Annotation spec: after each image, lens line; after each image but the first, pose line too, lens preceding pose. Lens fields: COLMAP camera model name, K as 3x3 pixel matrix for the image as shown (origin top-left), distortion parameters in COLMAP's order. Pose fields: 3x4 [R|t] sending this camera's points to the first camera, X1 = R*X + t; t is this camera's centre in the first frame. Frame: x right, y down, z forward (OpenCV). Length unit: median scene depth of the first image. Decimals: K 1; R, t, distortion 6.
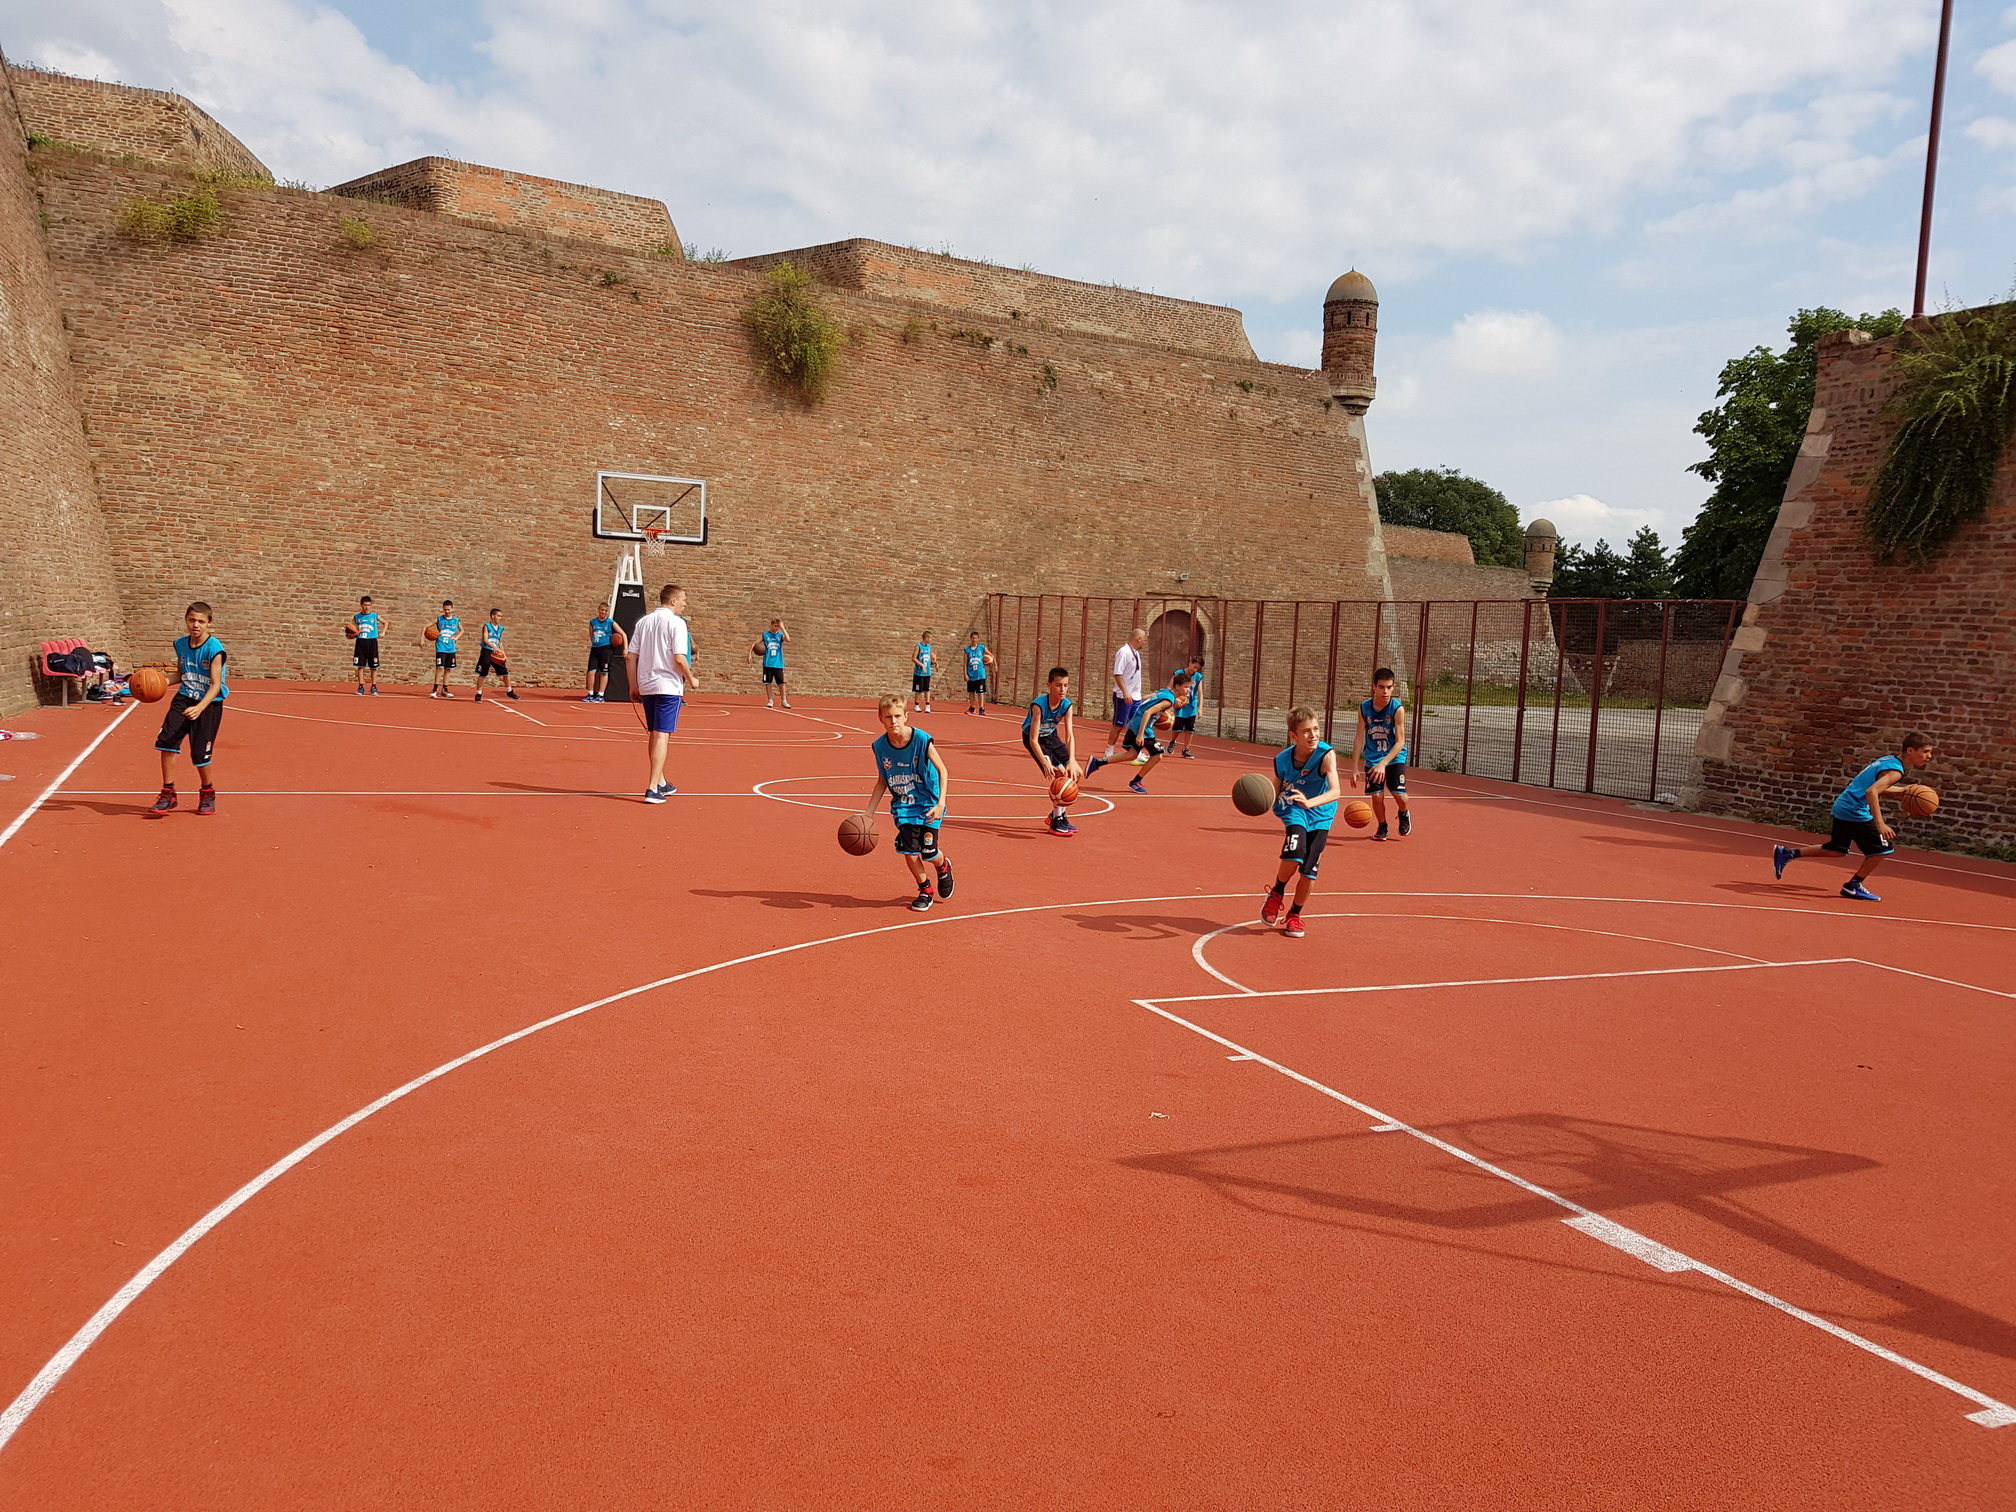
lens RADIAL K [[1560.6, 0, 1027.2], [0, 1560.6, 759.8], [0, 0, 1]] dist [0.026418, -0.053780]
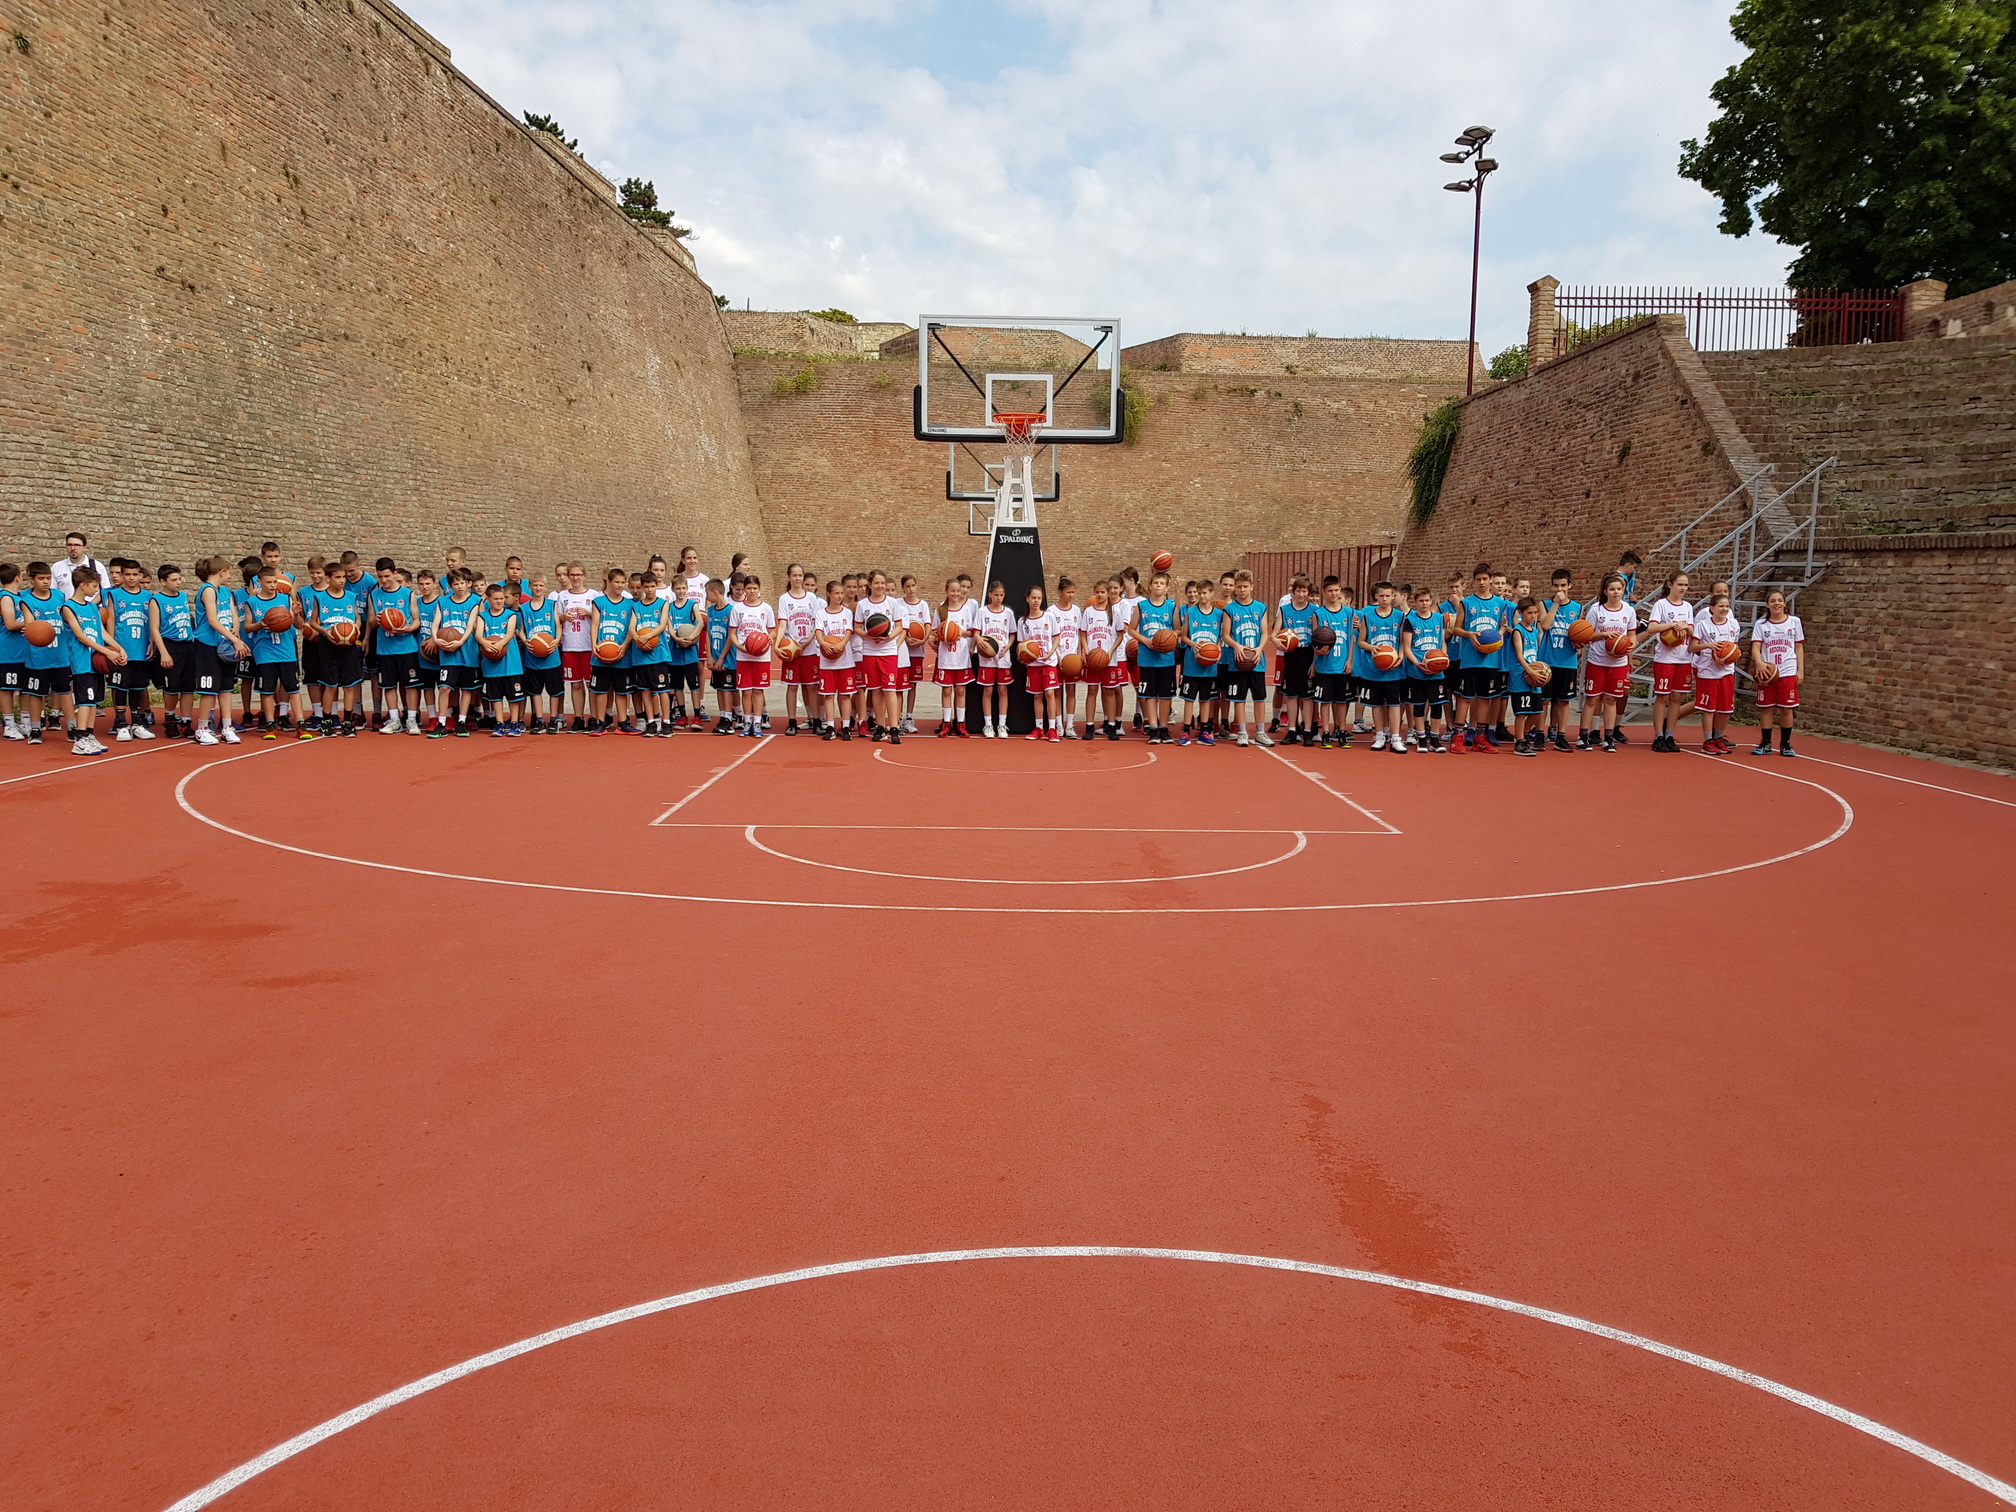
lens RADIAL K [[1560.6, 0, 1014.9], [0, 1560.6, 810.9], [0, 0, 1]] dist [0.026418, -0.053780]
pose [[0.903405, 0.016080, -0.428487, 0.487793], [-0.000644, 0.999346, 0.036143, 0.108377], [0.428788, -0.032376, 0.902825, -0.598500]]
